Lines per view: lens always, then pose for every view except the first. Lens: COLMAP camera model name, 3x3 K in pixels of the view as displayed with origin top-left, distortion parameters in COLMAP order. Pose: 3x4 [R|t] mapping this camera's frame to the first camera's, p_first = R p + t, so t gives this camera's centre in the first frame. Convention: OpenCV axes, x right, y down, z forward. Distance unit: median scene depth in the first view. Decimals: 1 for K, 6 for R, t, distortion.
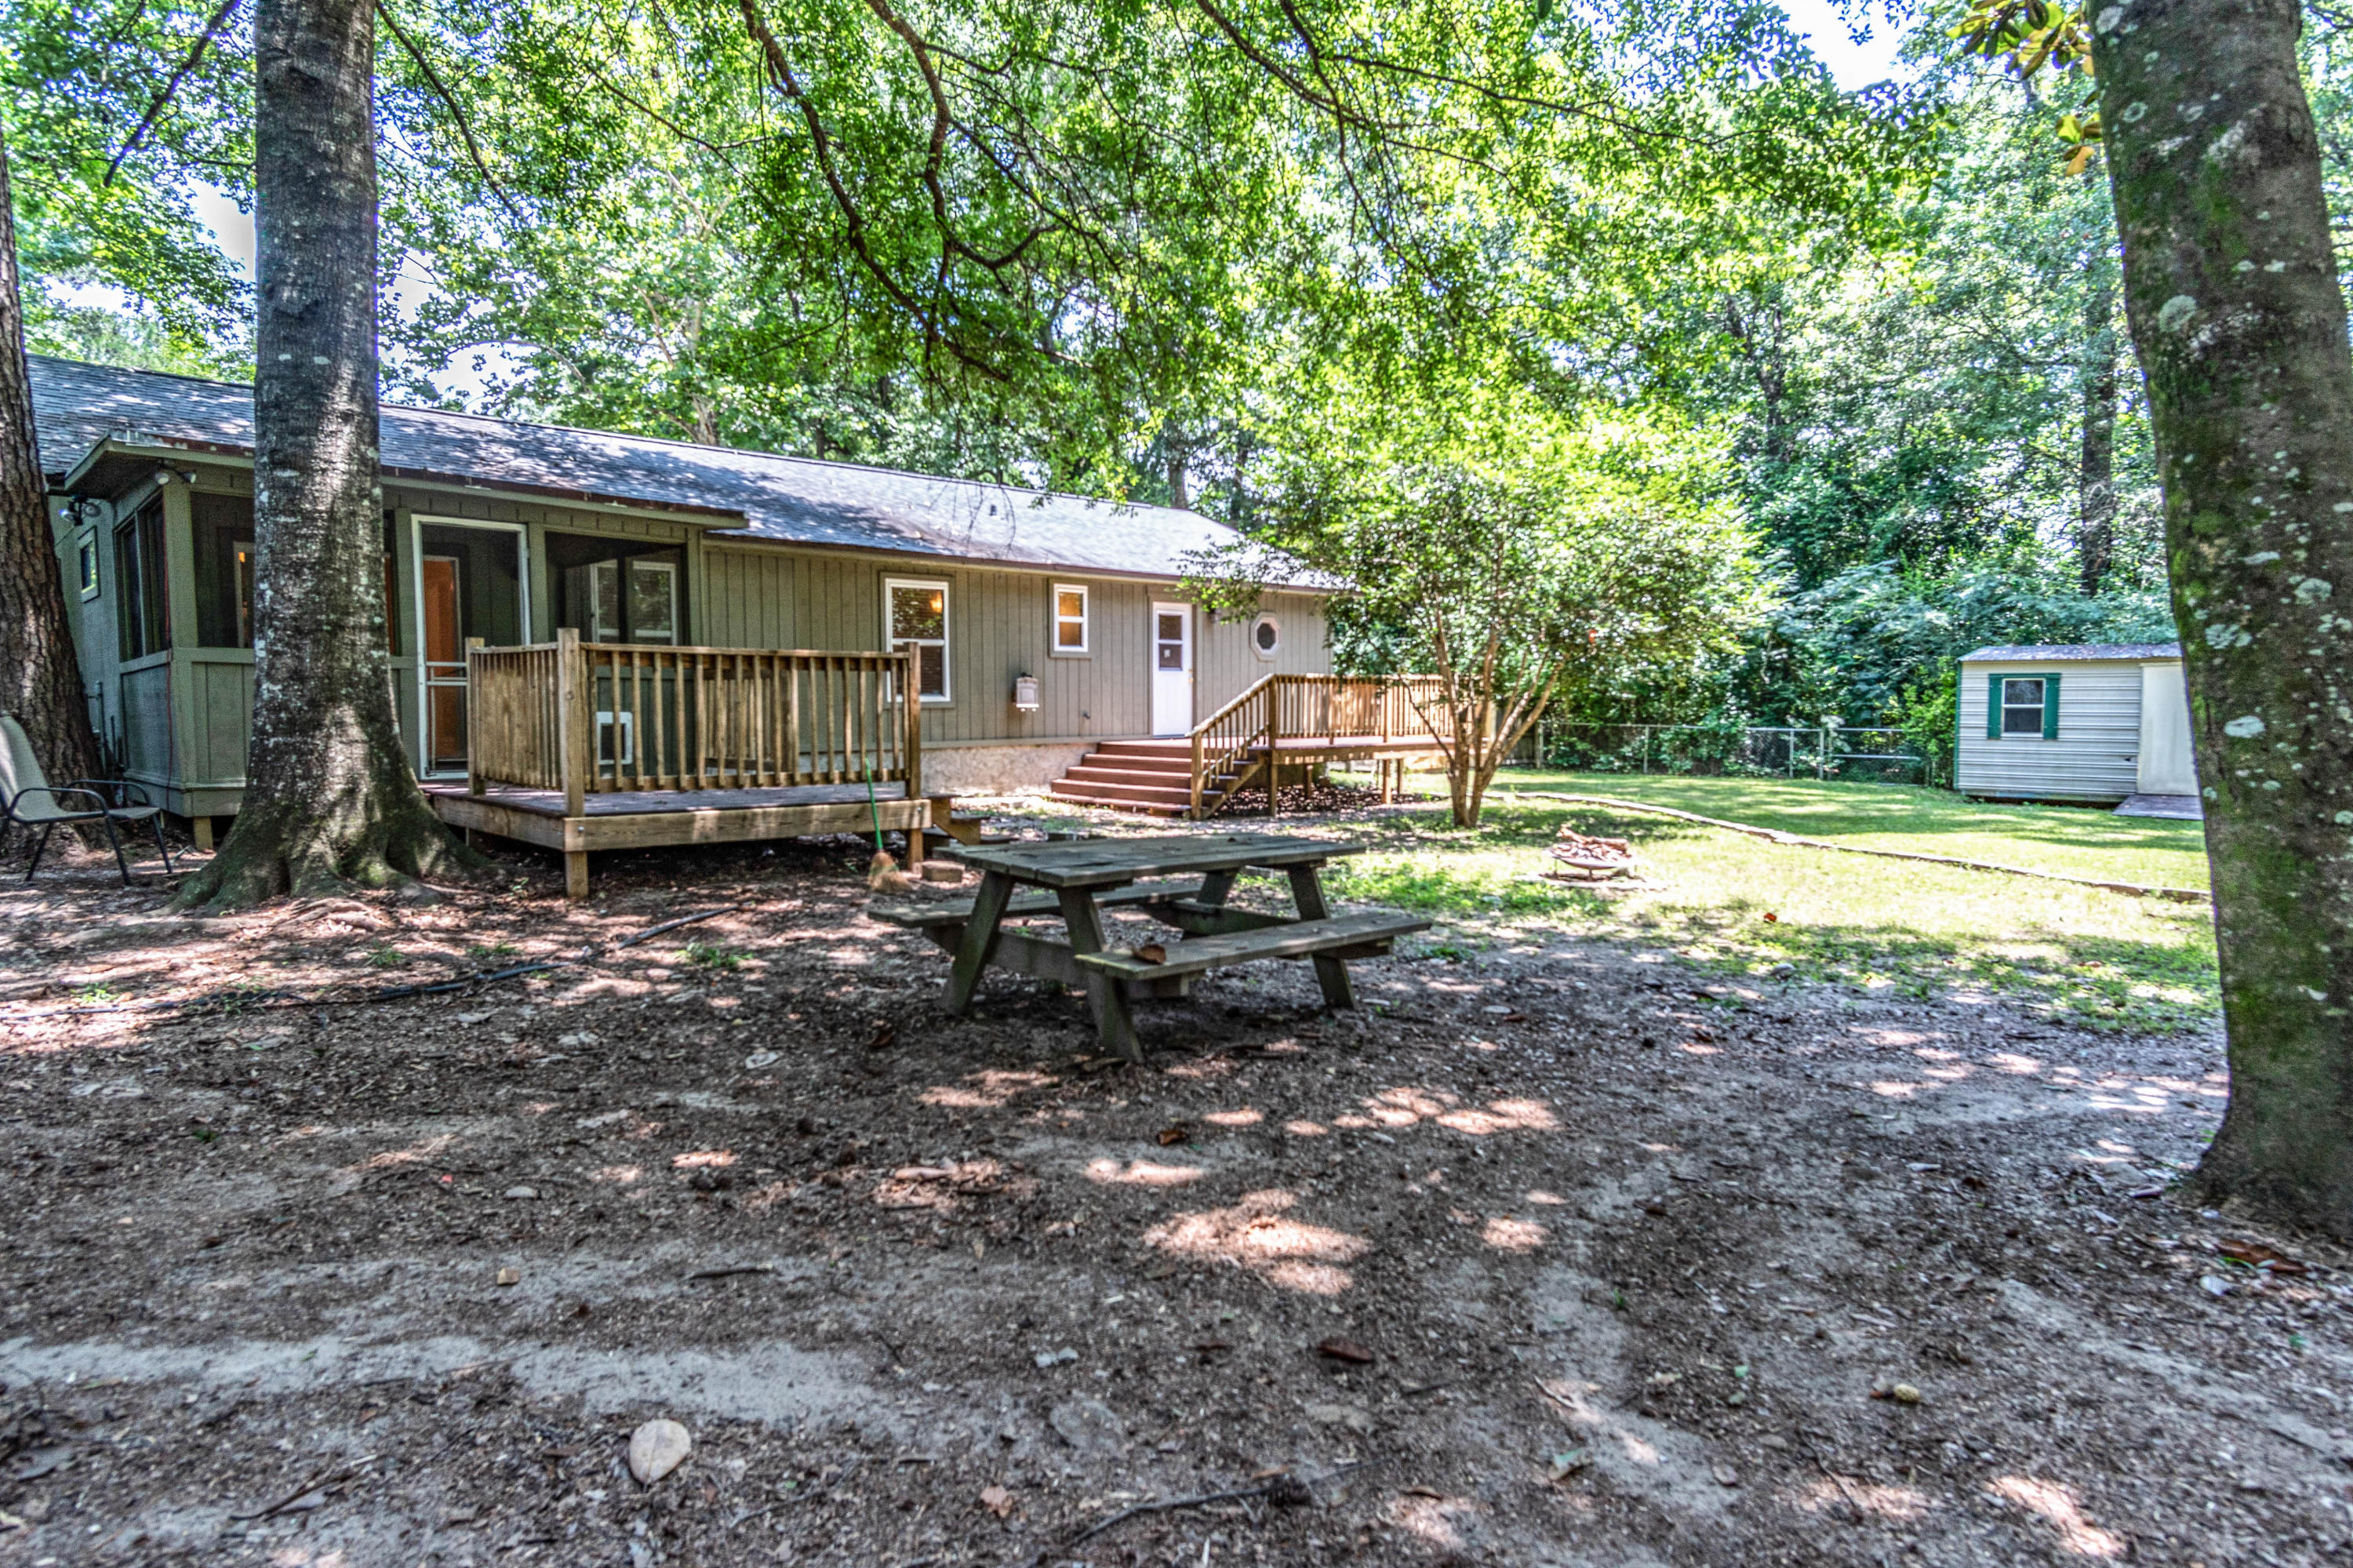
lens RADIAL K [[1310.2, 0, 1176.5], [0, 1310.2, 784.0], [0, 0, 1]] dist [-0.001094, -0.000525]
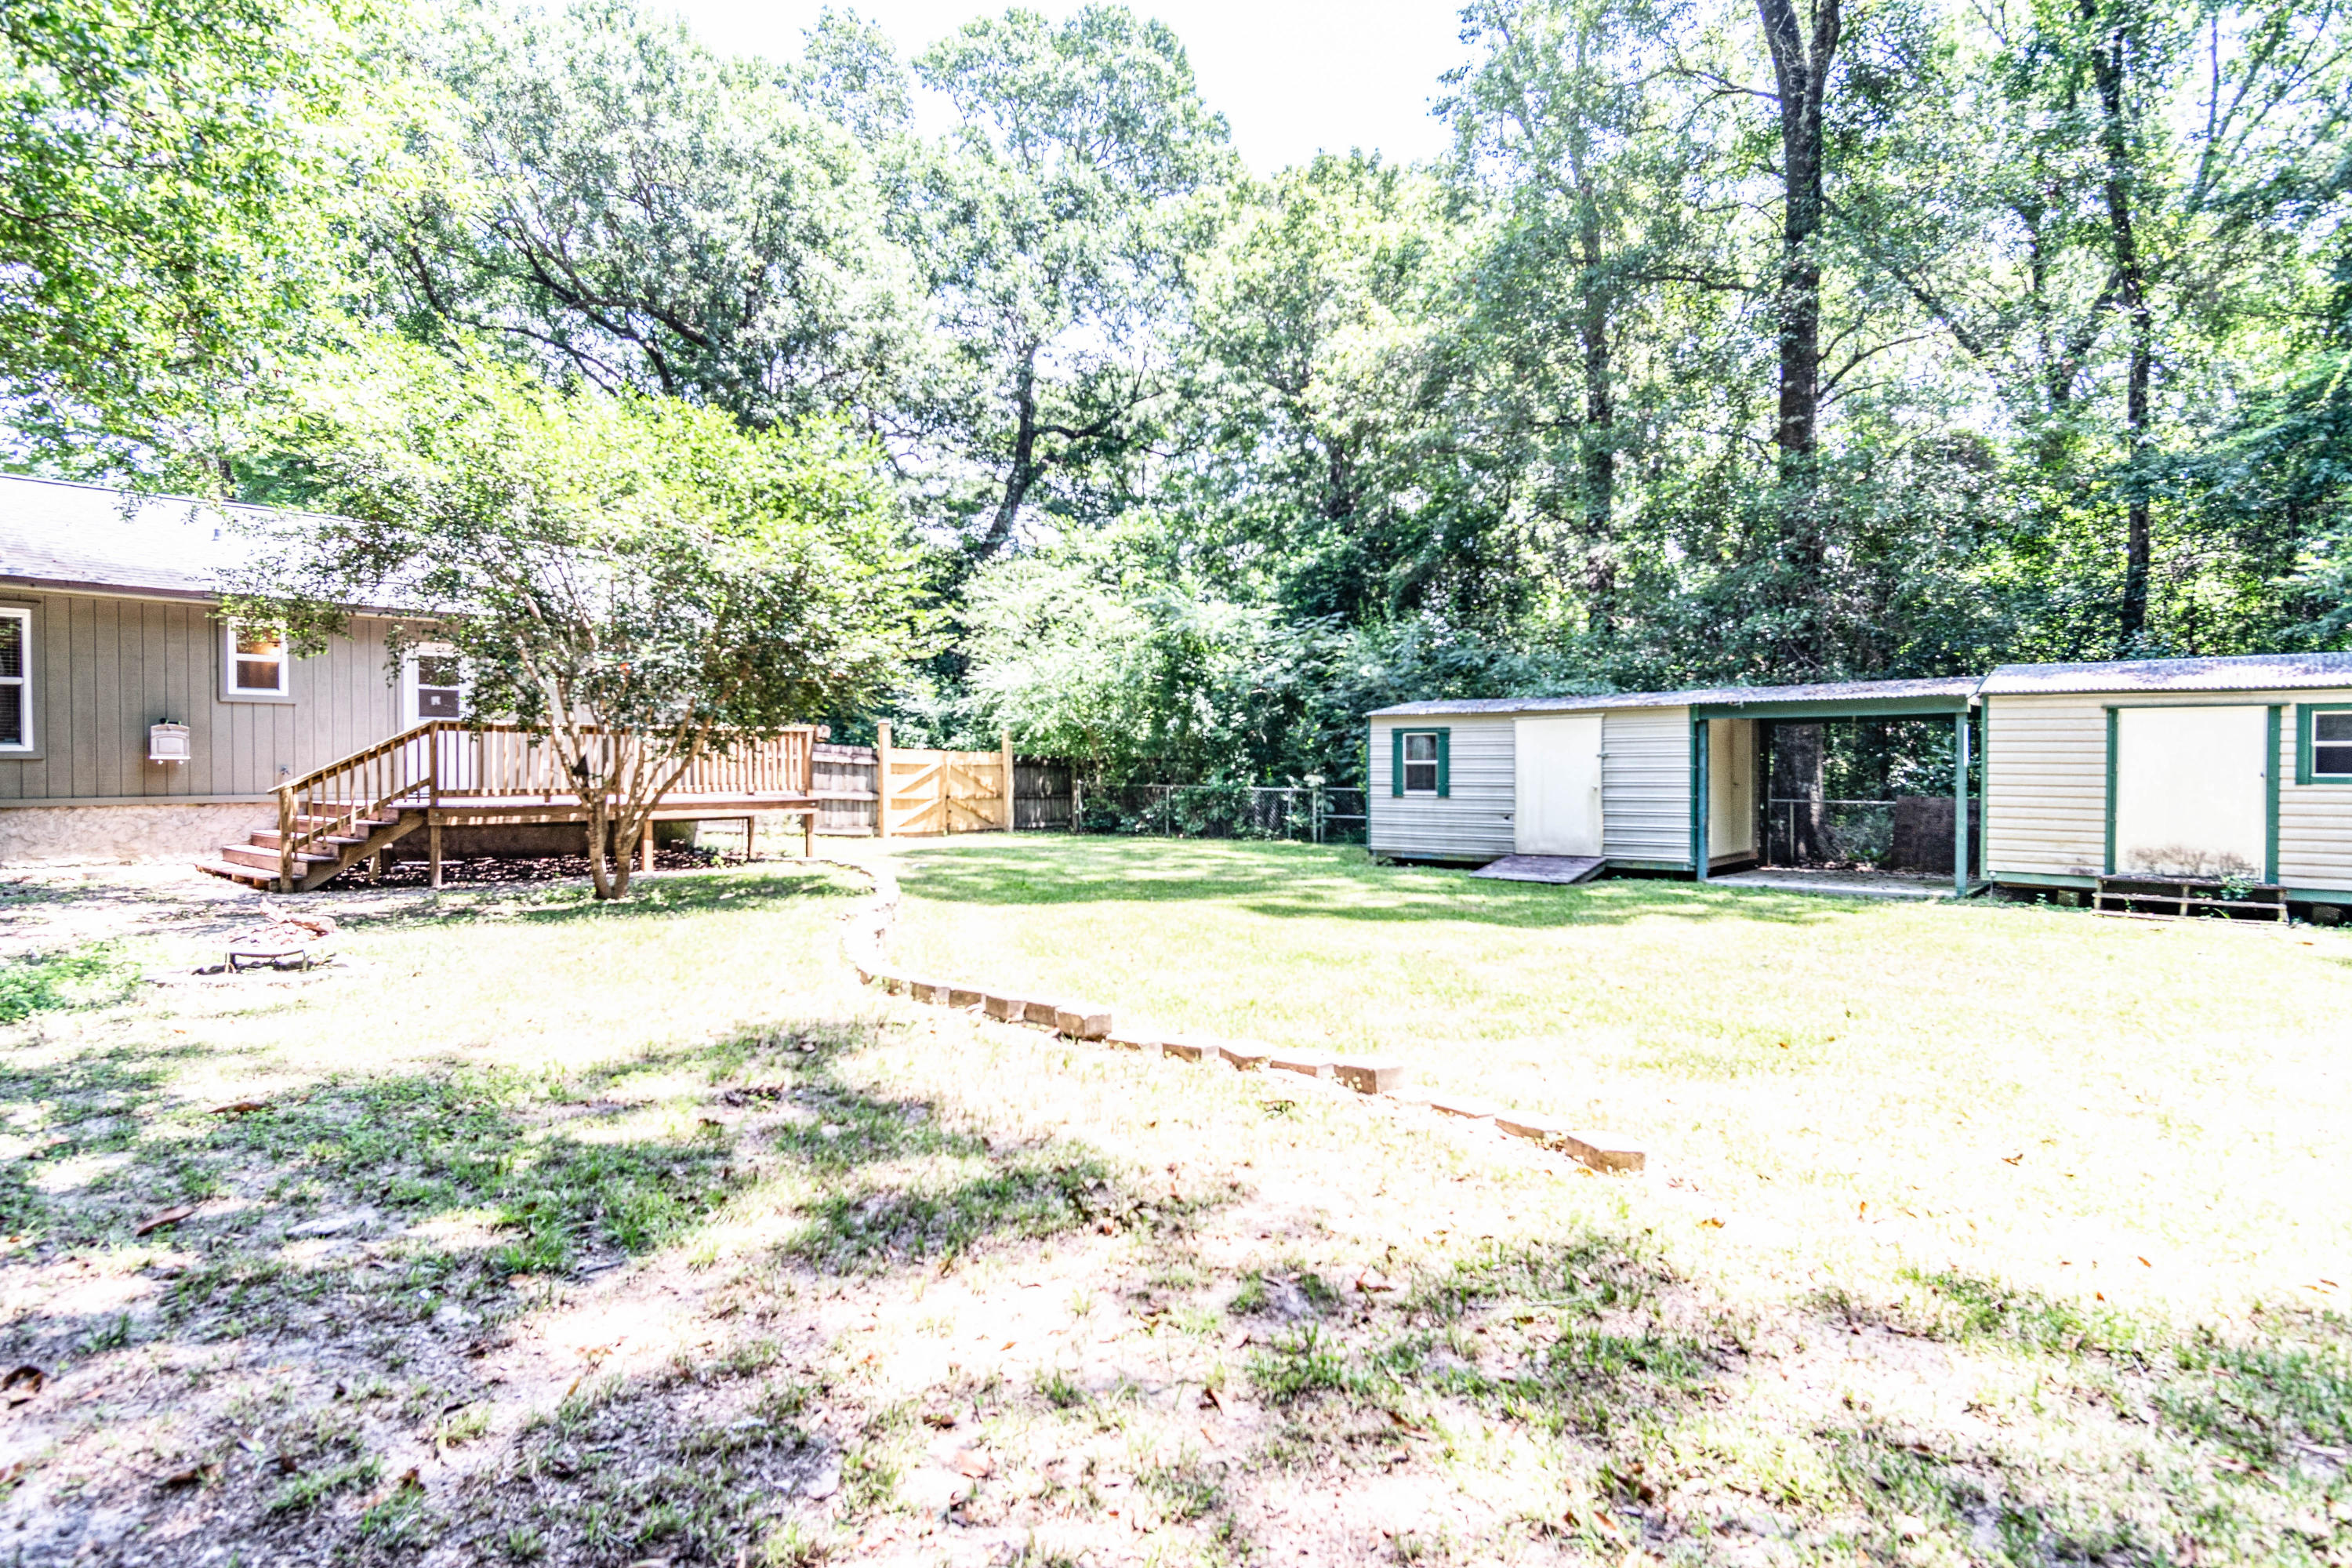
lens RADIAL K [[1277.2, 0, 1173.6], [0, 1277.2, 782.7], [0, 0, 1]] dist [0.001837, 0.001347]
pose [[0.994327, -0.000581, 0.106361, 0.390216], [0.006233, 0.998585, -0.052818, 0.003640], [-0.106180, 0.053181, 0.992924, 0.099148]]
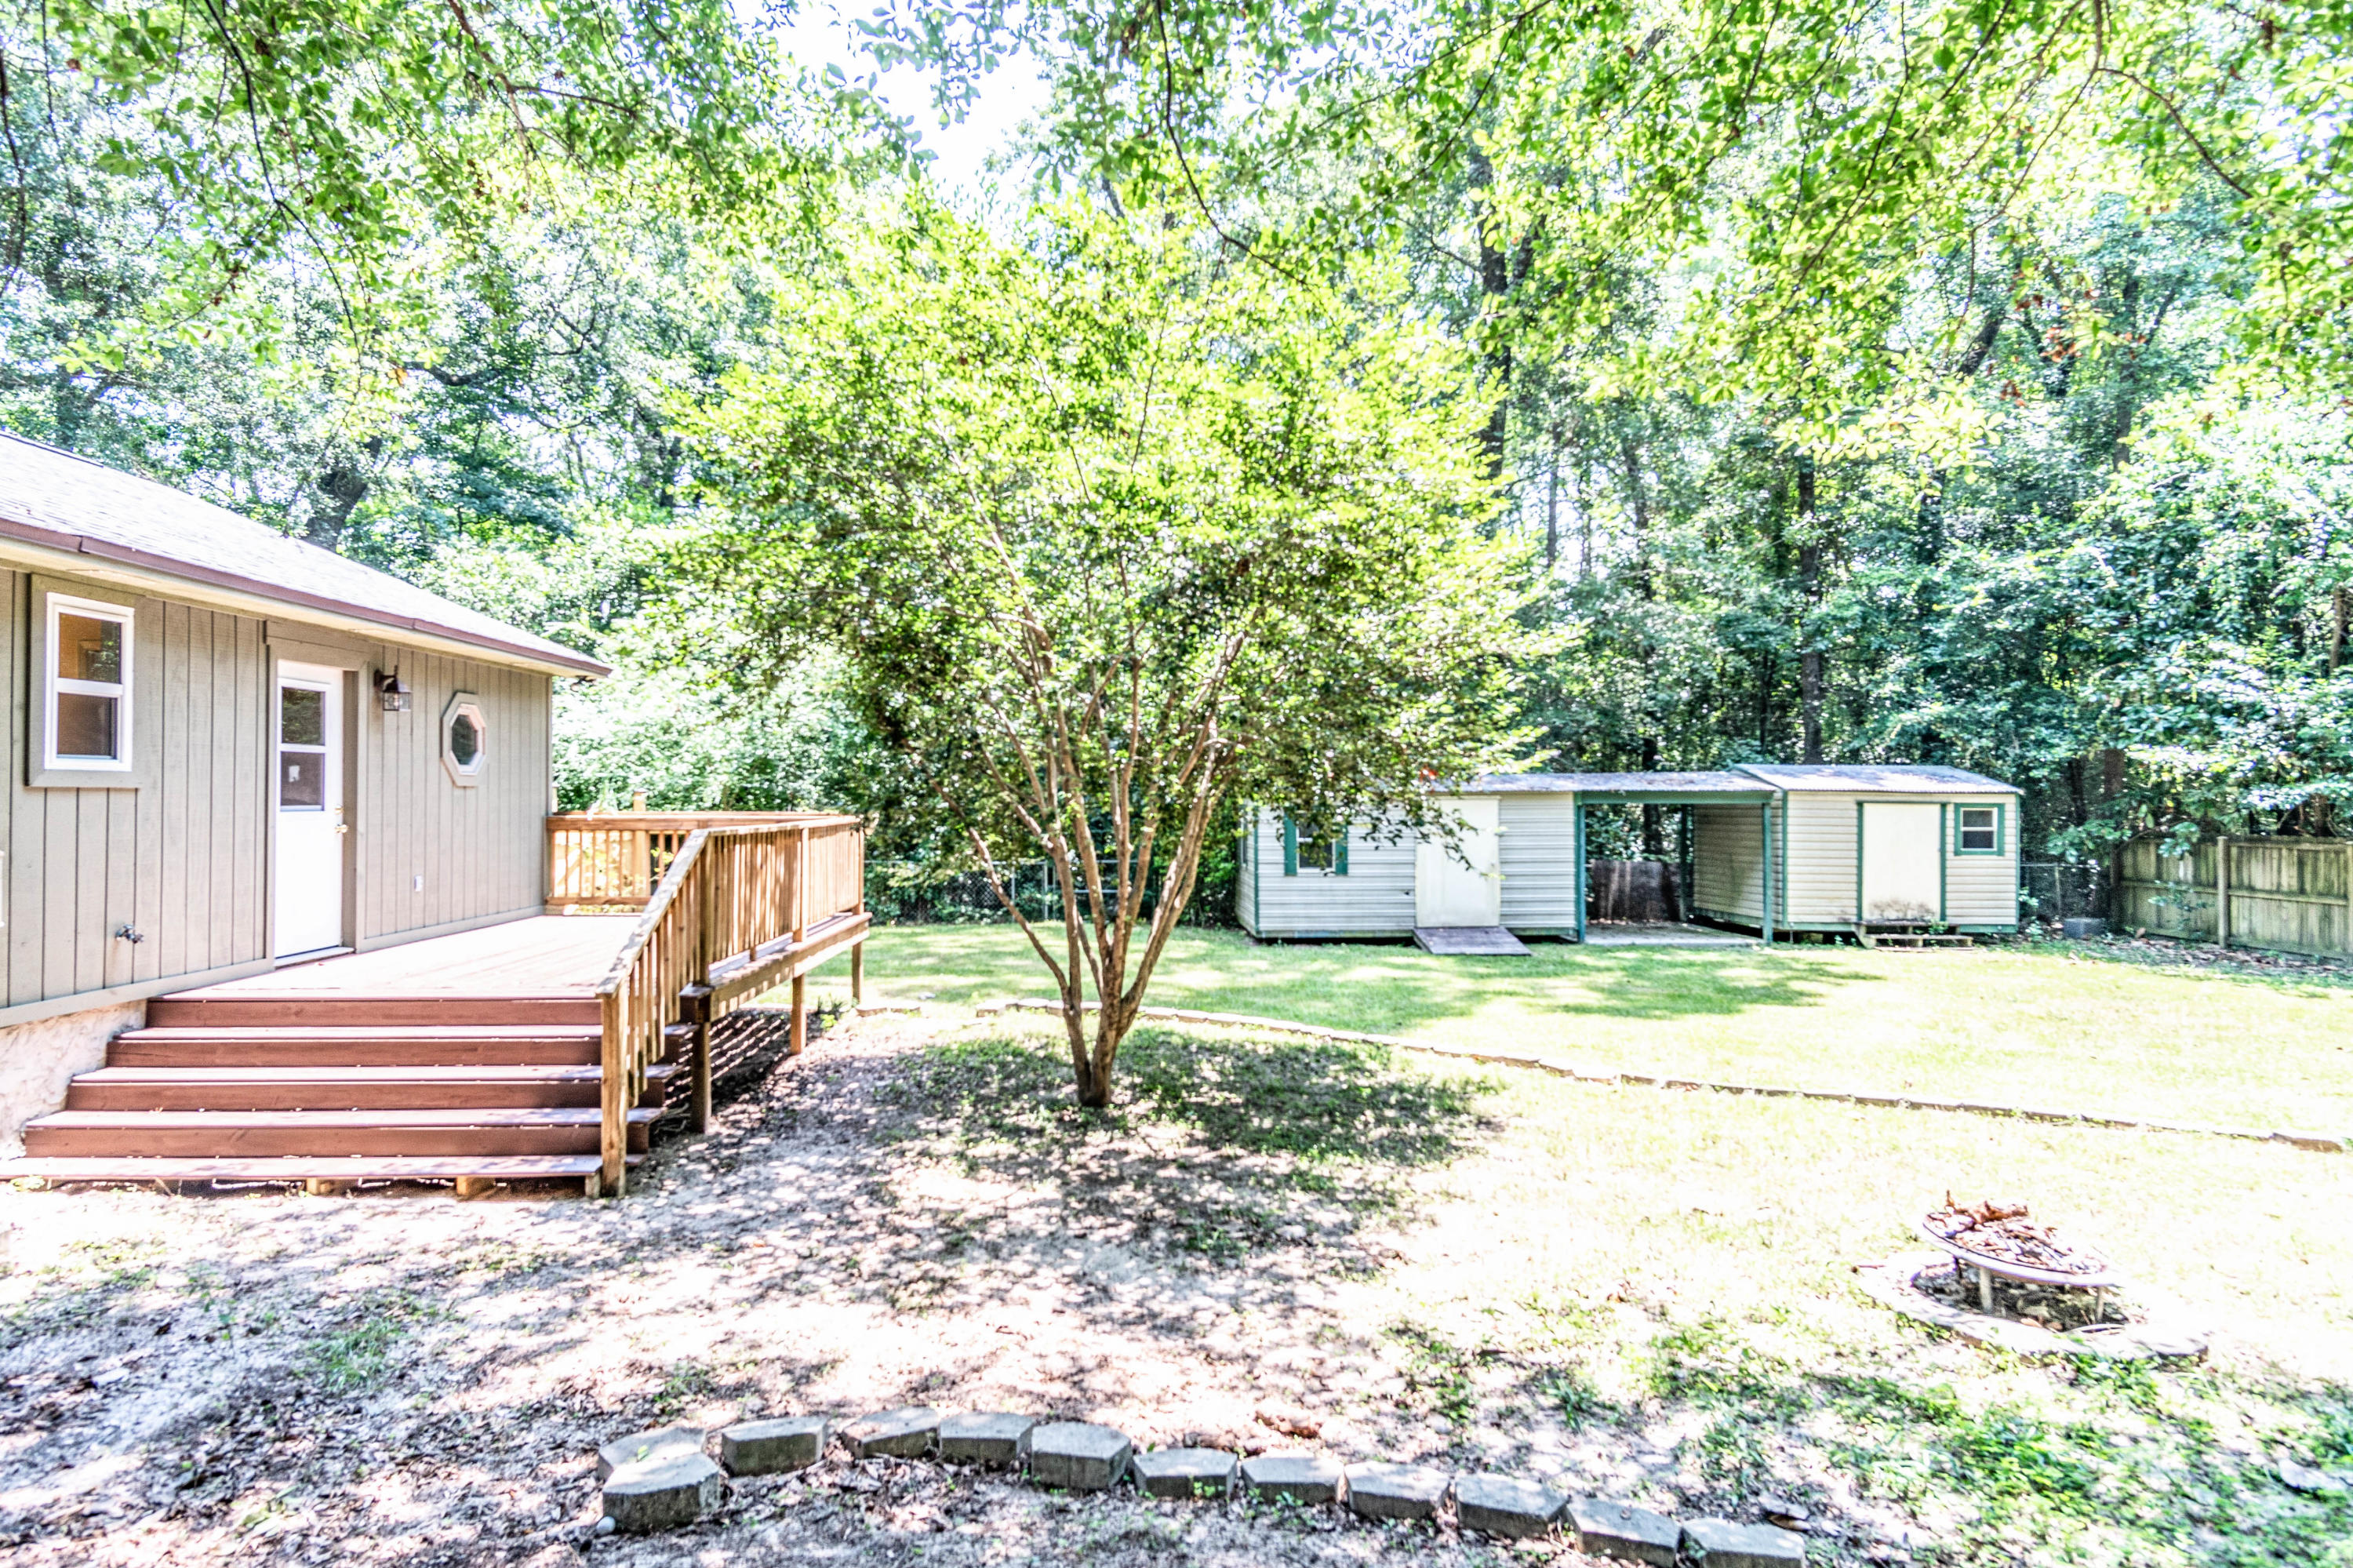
lens RADIAL K [[1310.2, 0, 1176.5], [0, 1310.2, 784.0], [0, 0, 1]] dist [-0.001094, -0.000525]
pose [[0.662189, 0.009358, 0.749278, -0.142660], [0.047568, 0.997380, -0.054495, -0.056321], [-0.747826, 0.071728, 0.660009, 0.471068]]
